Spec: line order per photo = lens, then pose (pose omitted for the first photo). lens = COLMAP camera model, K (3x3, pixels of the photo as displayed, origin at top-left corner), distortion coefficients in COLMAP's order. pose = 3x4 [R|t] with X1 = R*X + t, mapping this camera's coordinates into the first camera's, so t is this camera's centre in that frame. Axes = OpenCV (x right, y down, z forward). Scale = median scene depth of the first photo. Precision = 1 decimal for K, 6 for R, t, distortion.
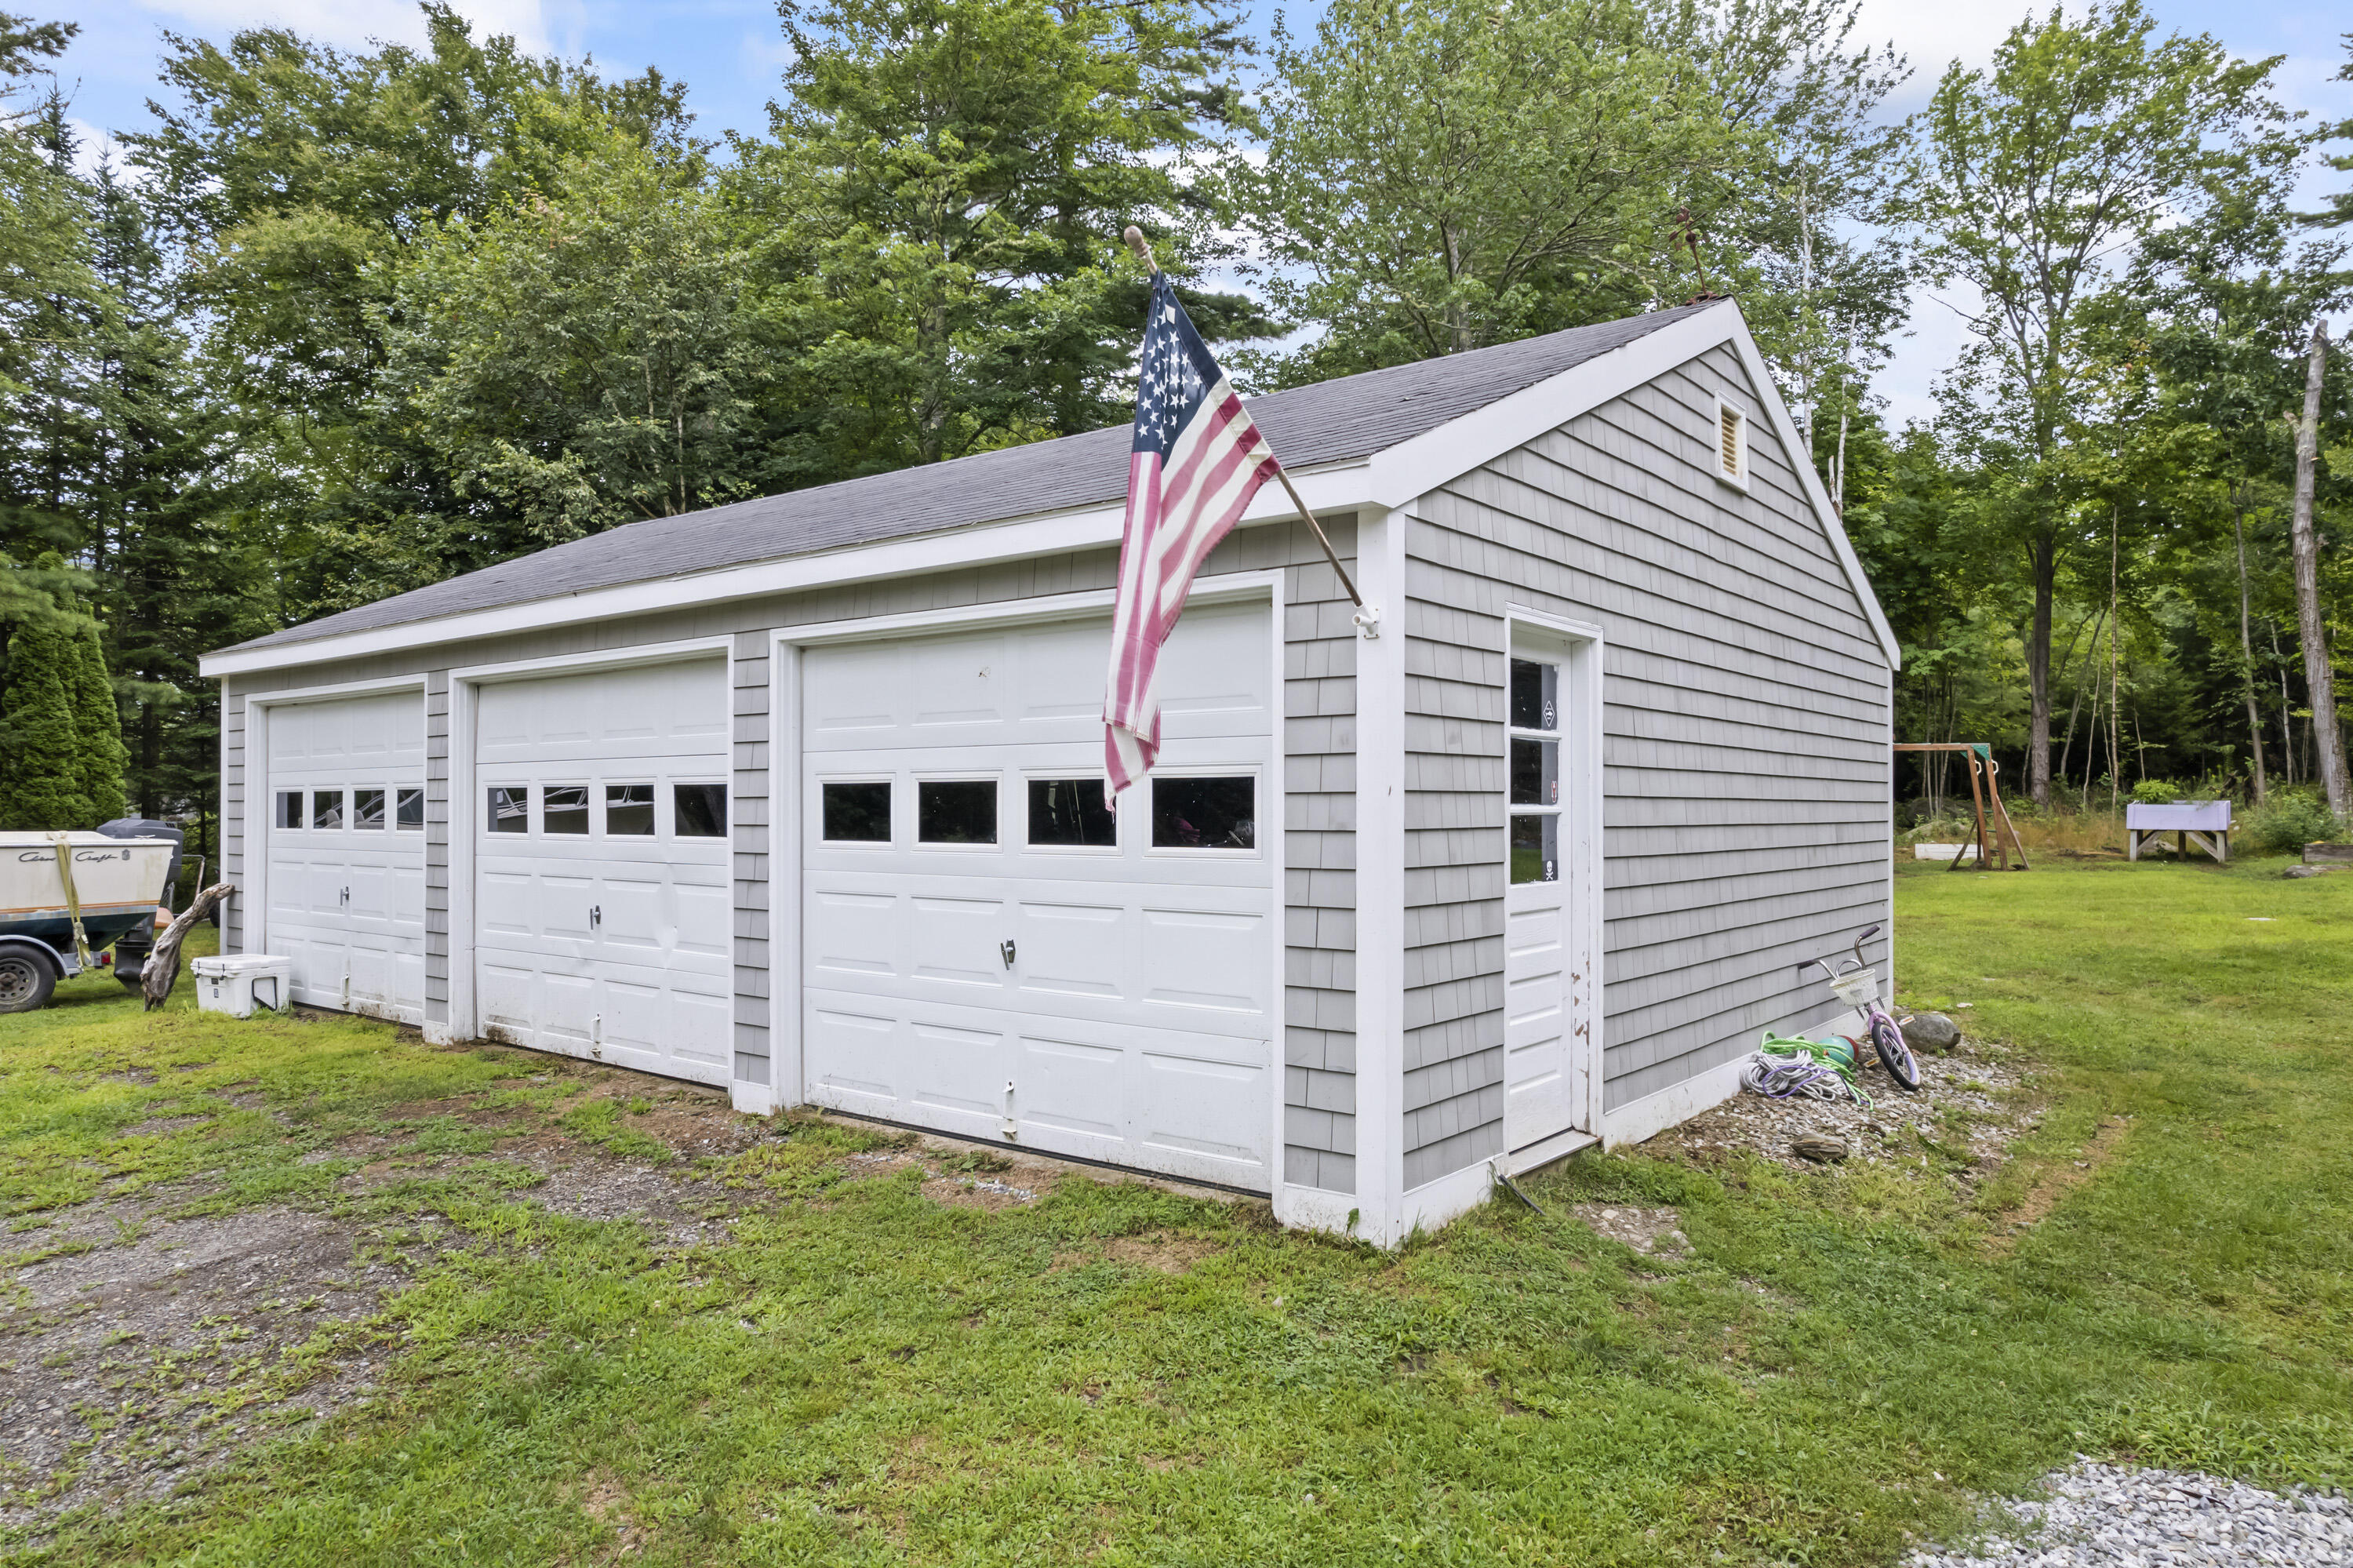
lens RADIAL K [[1467.8, 0, 1176.5], [0, 1467.8, 784.0], [0, 0, 1]] dist [-0.003718, -0.001370]
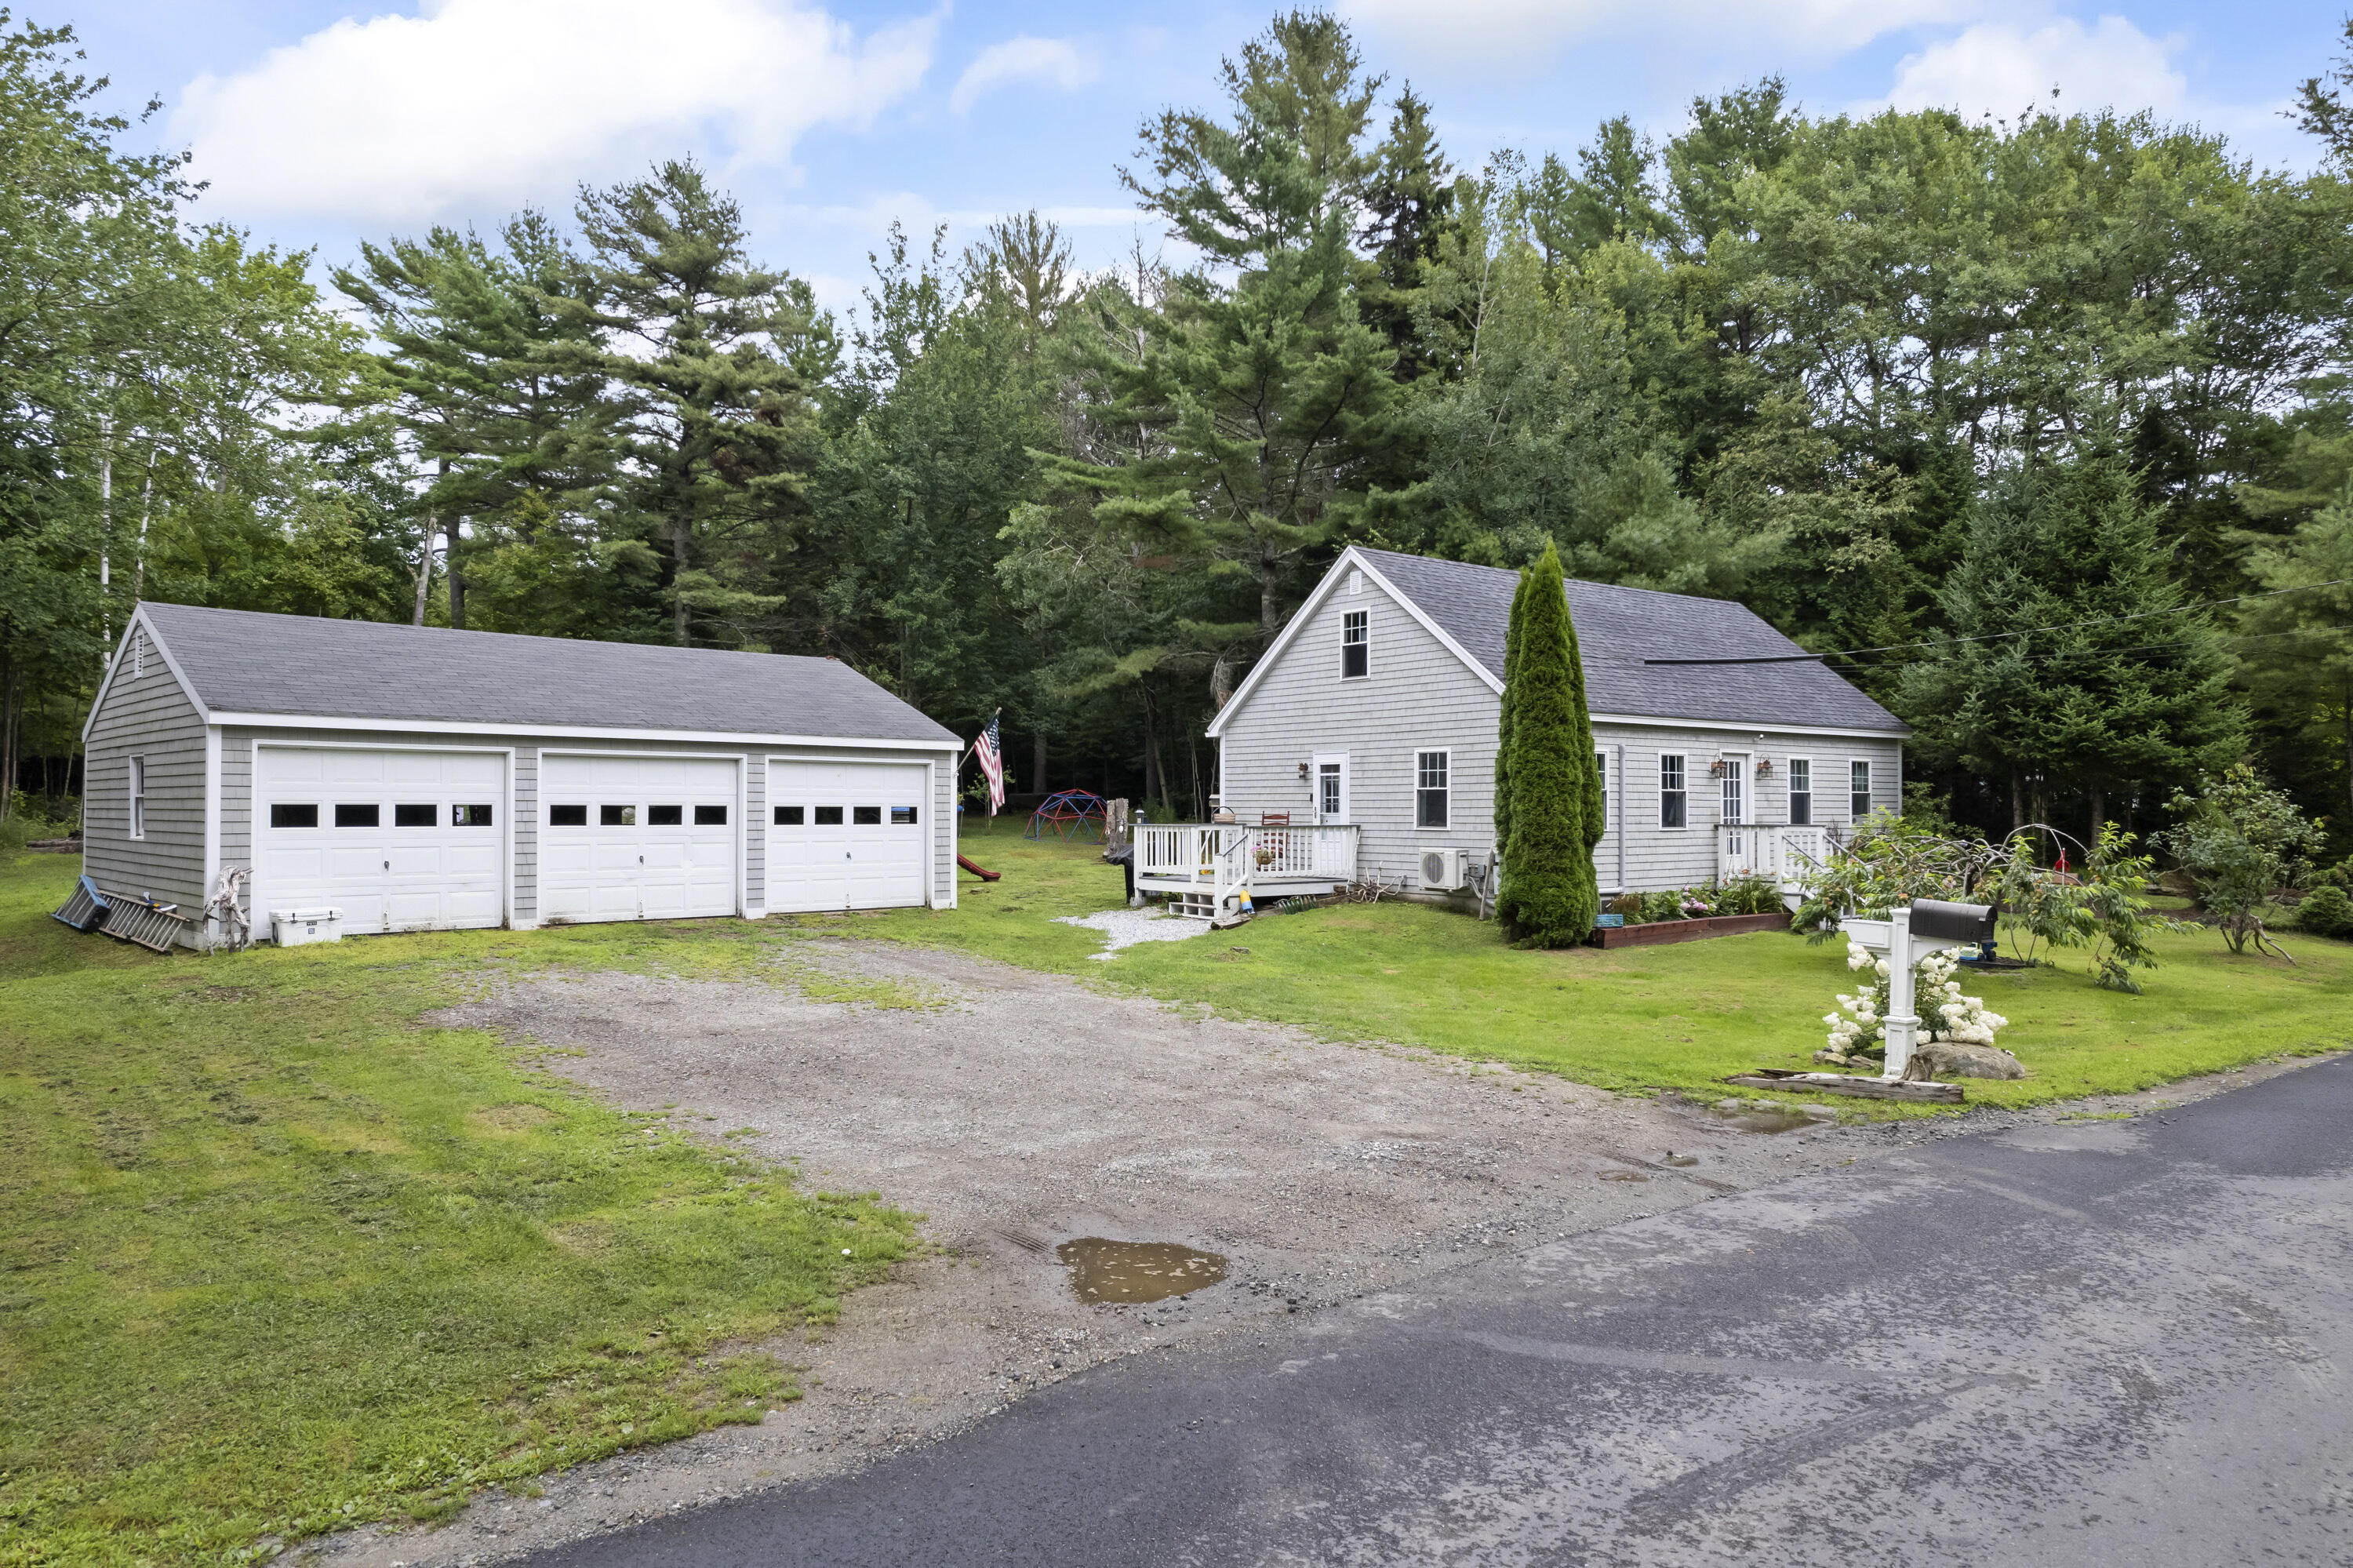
lens RADIAL K [[1467.8, 0, 1176.5], [0, 1467.8, 784.0], [0, 0, 1]] dist [-0.003718, -0.001370]
pose [[0.109211, 0.005493, 0.994003, -3.219639], [-0.035641, 0.999363, -0.001607, -0.072336], [-0.993379, -0.035251, 0.109337, -0.159724]]
